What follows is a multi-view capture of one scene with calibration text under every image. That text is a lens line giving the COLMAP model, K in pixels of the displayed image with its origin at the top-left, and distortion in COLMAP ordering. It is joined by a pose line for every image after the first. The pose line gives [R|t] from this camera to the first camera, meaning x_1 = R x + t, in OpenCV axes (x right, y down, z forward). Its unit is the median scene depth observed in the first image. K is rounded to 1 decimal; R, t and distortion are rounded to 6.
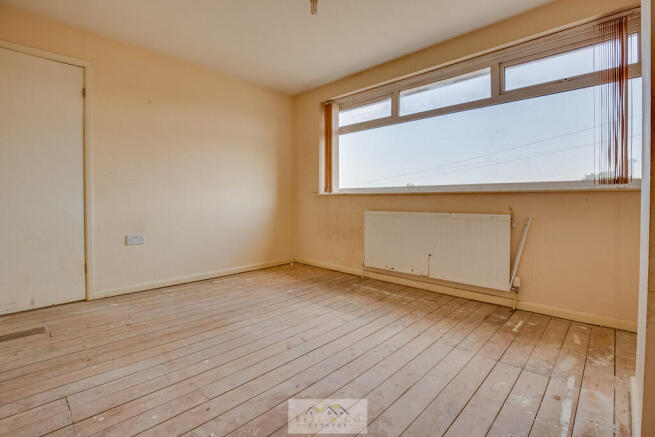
lens RADIAL K [[320.2, 0, 306.4], [0, 320.2, 196.2], [0, 0, 1]] dist [-0.023844, -0.000946]
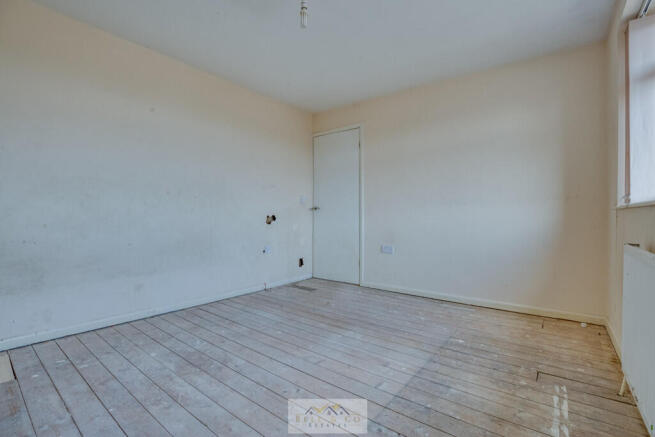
lens RADIAL K [[296.8, 0, 329.4], [0, 296.8, 221.4], [0, 0, 1]] dist [-0.029034, -0.000230]
pose [[0.112298, 0.014601, -0.993567, 0.708992], [0.013048, 0.999784, 0.016167, 0.004738], [0.993589, -0.014780, 0.112083, 0.754838]]
